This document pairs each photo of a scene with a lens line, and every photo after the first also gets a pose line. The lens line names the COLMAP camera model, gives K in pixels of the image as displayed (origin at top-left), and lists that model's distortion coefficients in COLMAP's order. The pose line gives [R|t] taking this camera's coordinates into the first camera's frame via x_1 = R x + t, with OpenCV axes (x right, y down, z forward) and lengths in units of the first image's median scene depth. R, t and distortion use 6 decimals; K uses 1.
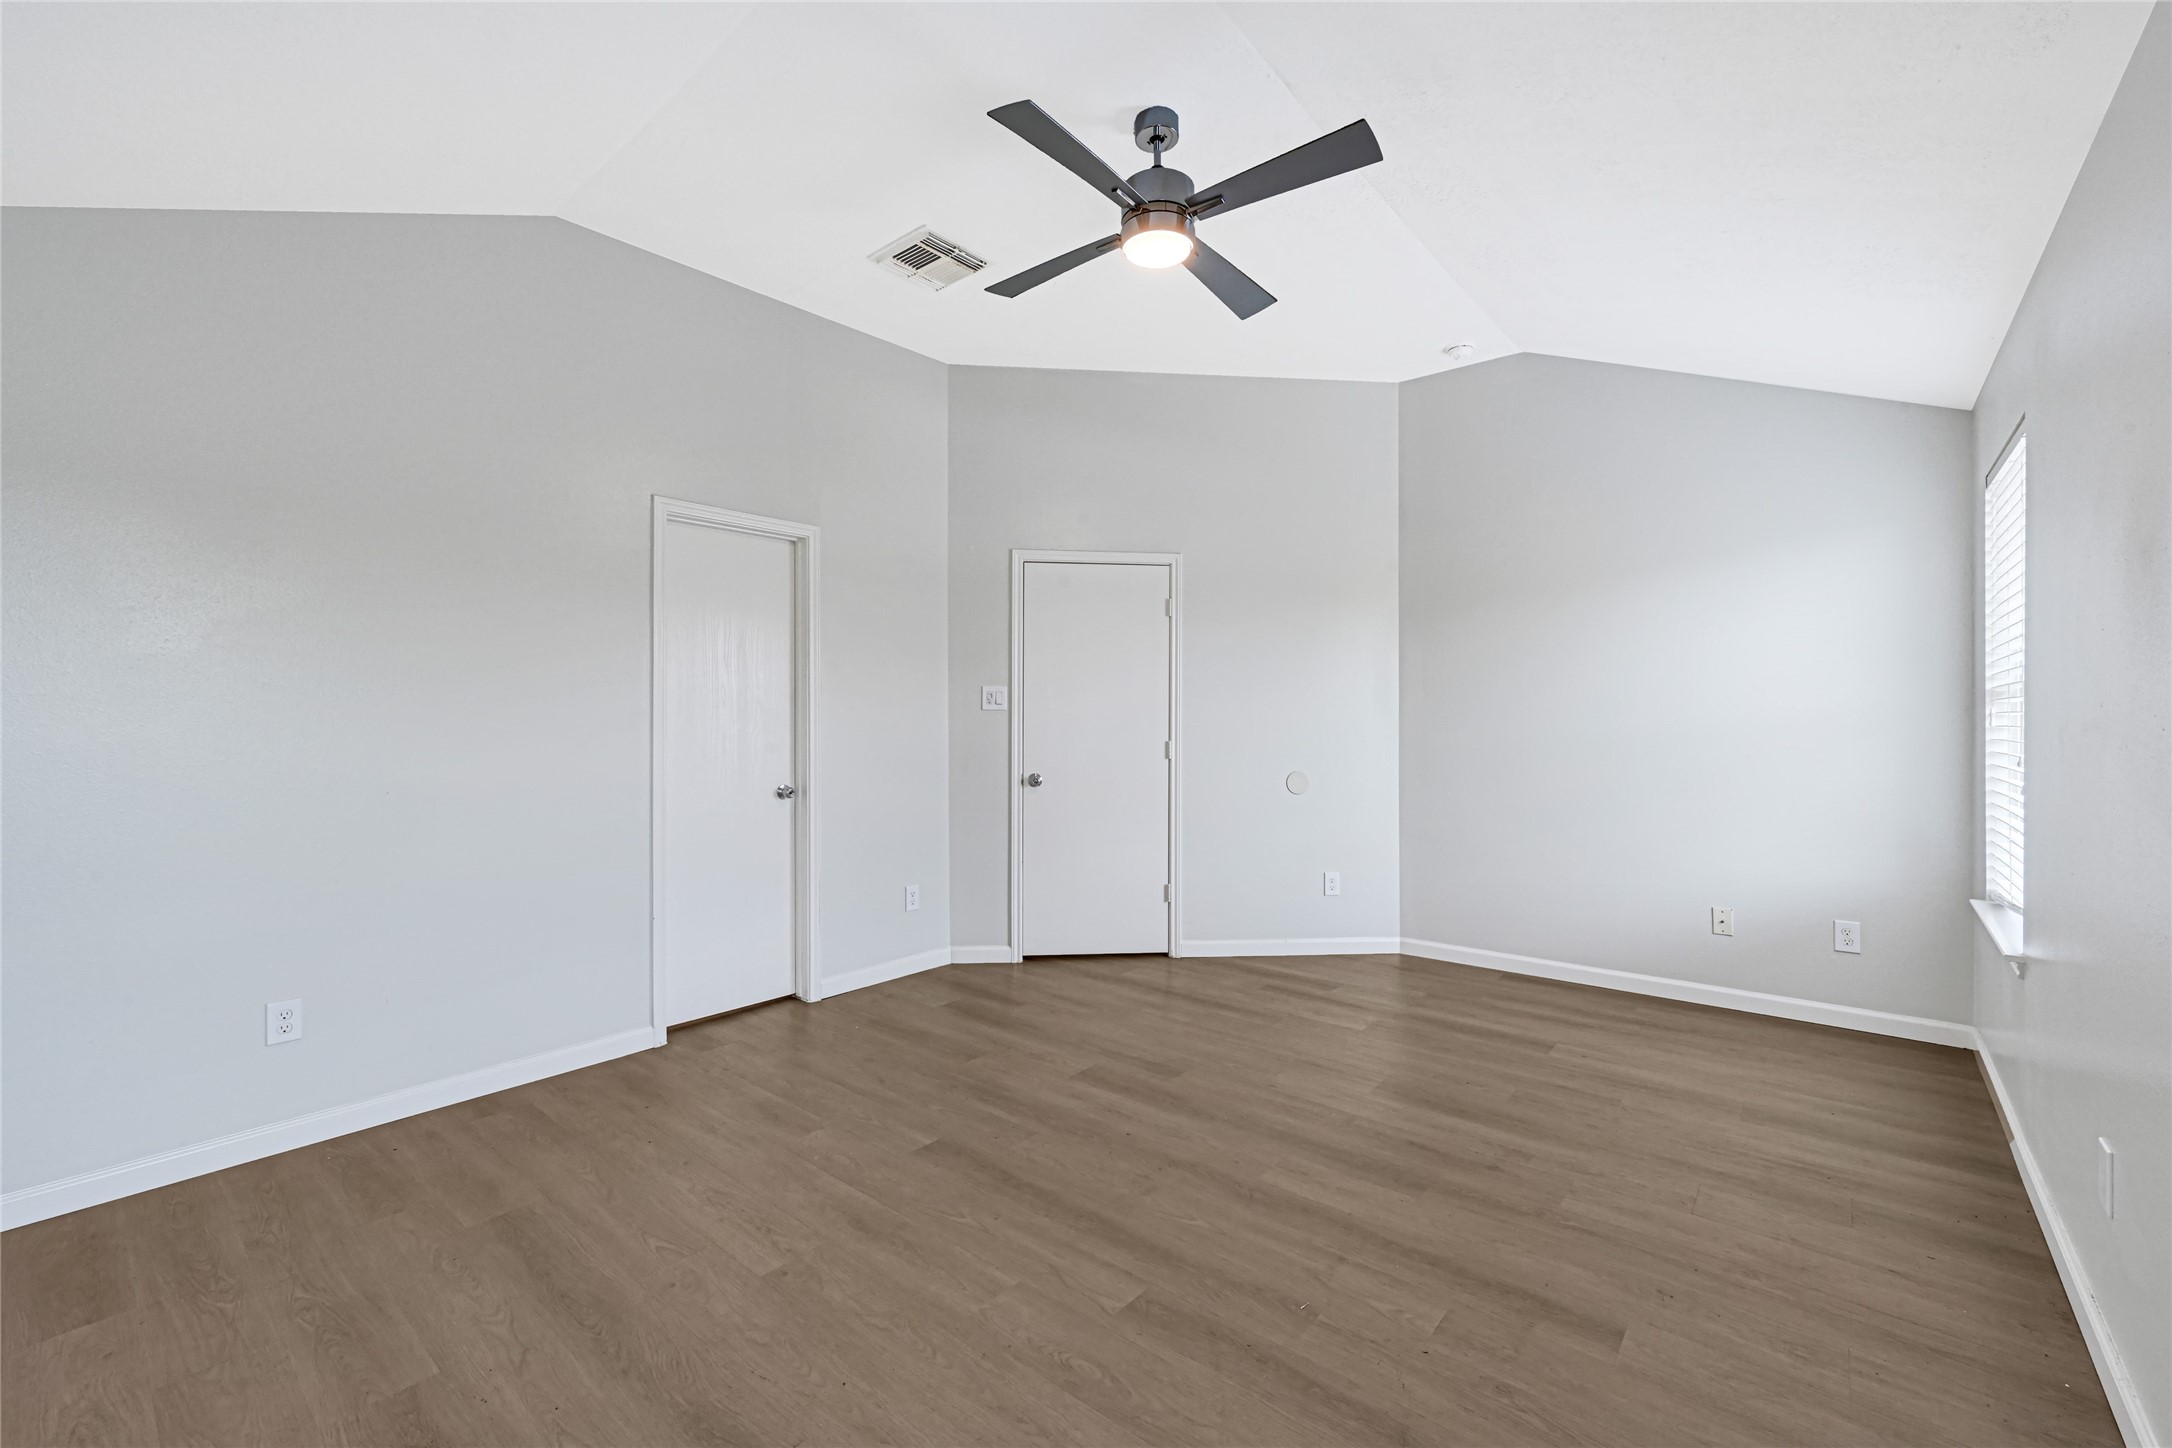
lens RADIAL K [[879.2, 0, 1079.8], [0, 879.2, 729.2], [0, 0, 1]] dist [0.000798, -0.000113]
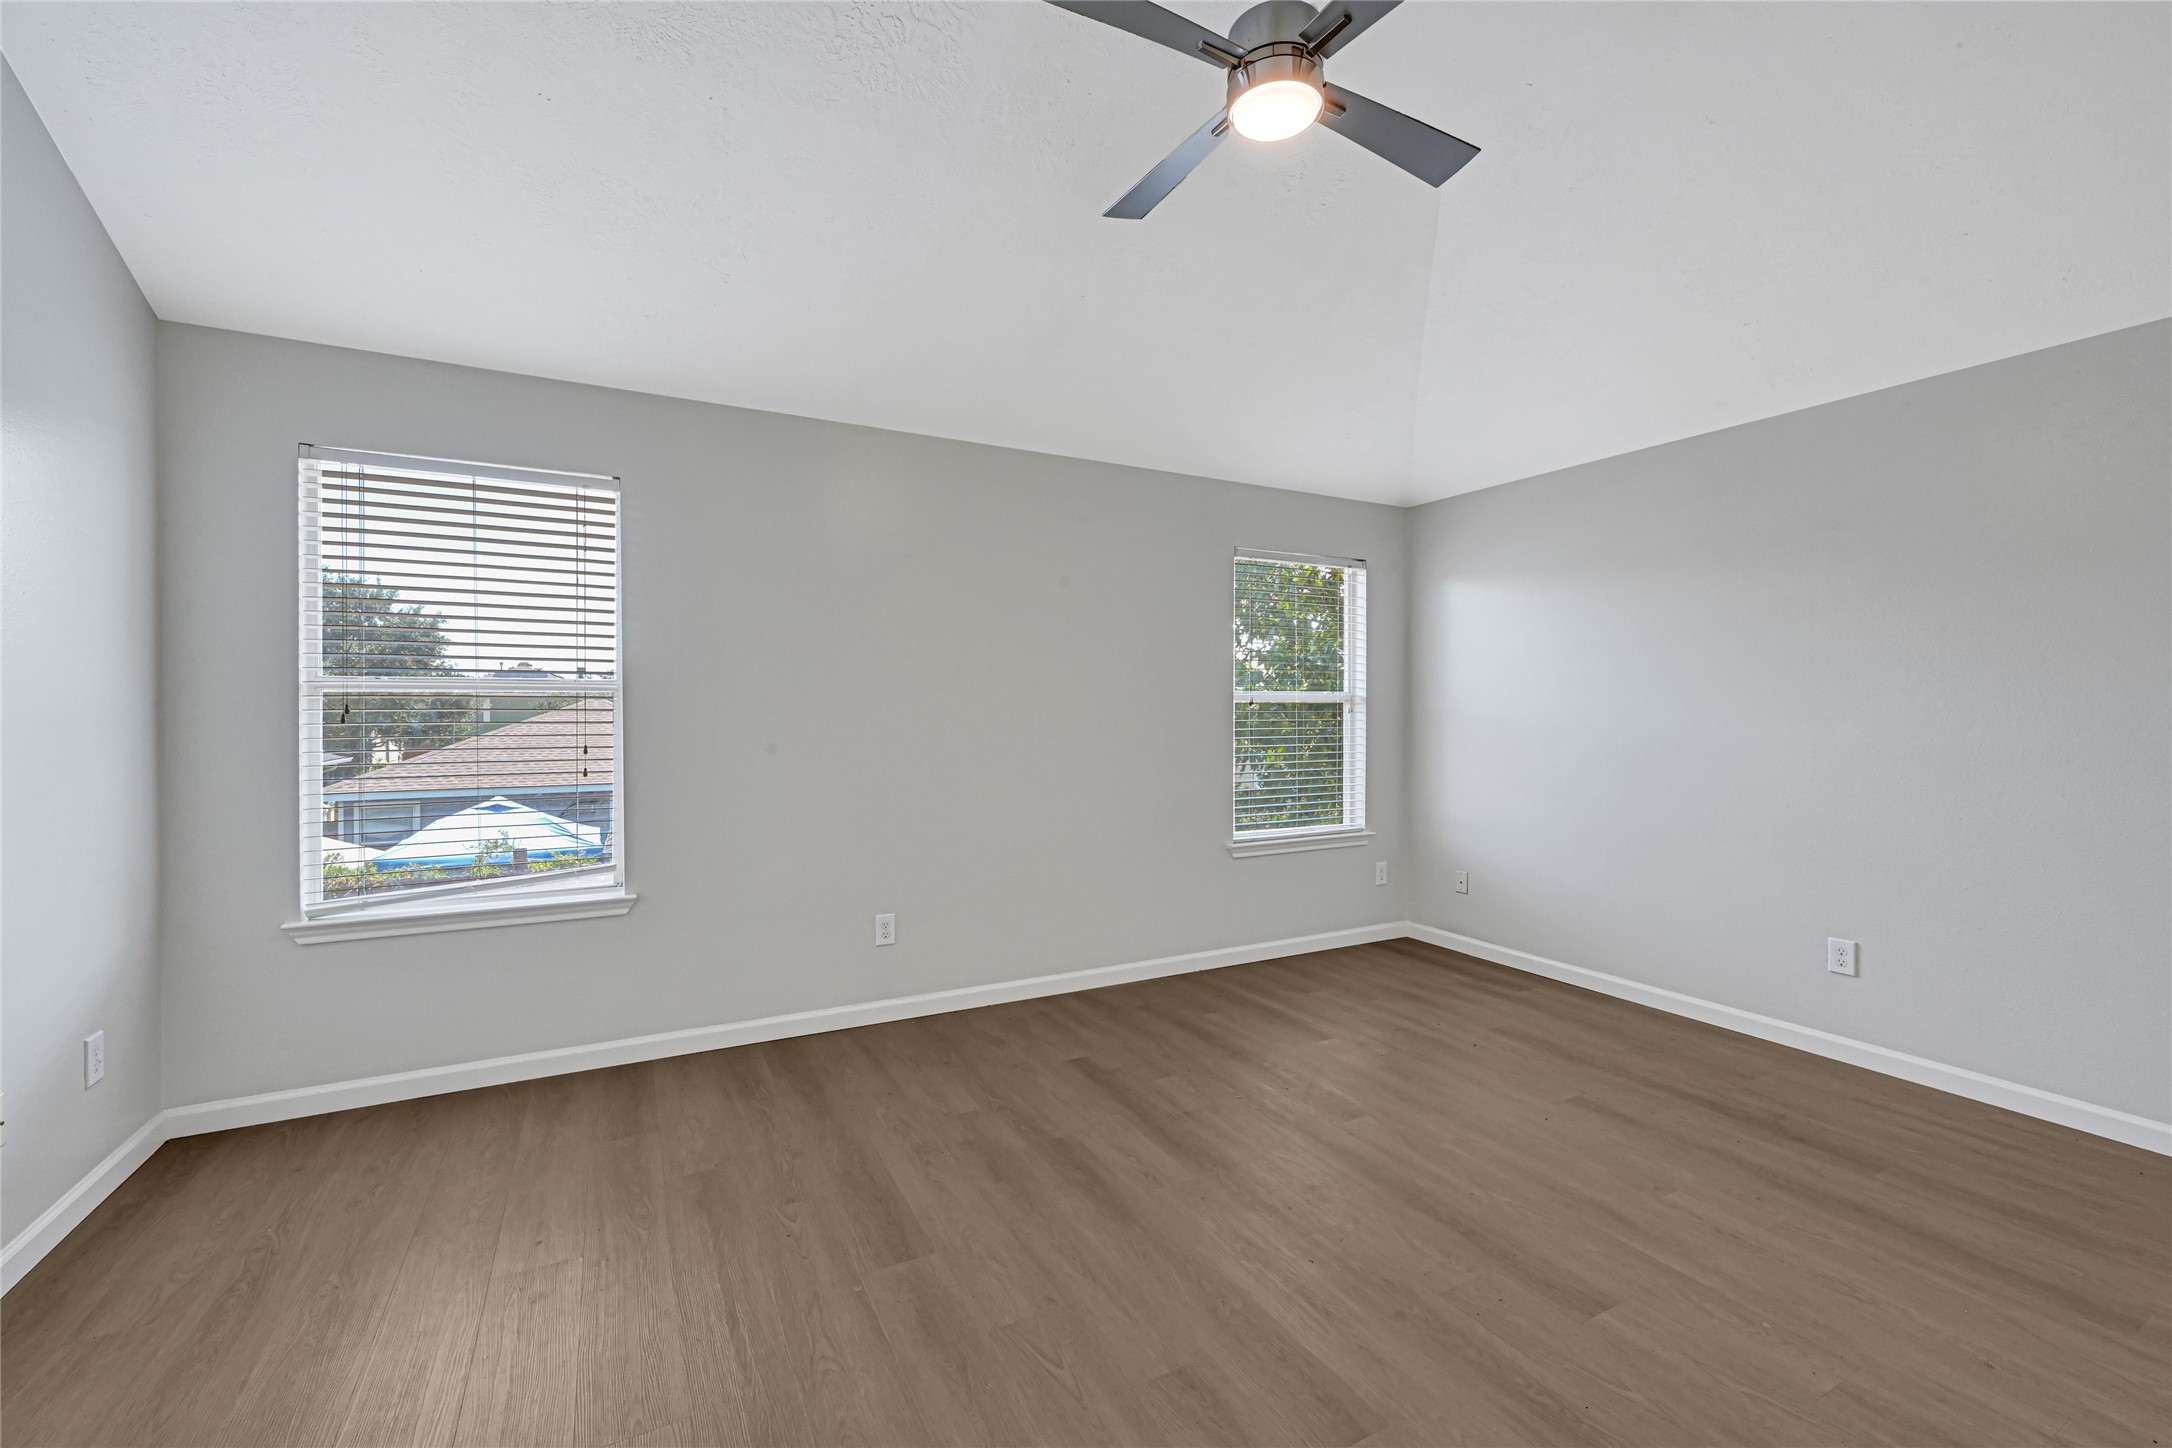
lens RADIAL K [[879.2, 0, 1085.8], [0, 879.2, 728.4], [0, 0, 1]] dist [0.000798, -0.000113]
pose [[-0.930934, -0.004356, 0.365161, -0.044006], [0.006570, 0.999567, 0.028674, -0.027299], [-0.365128, 0.029093, -0.930503, 1.962802]]
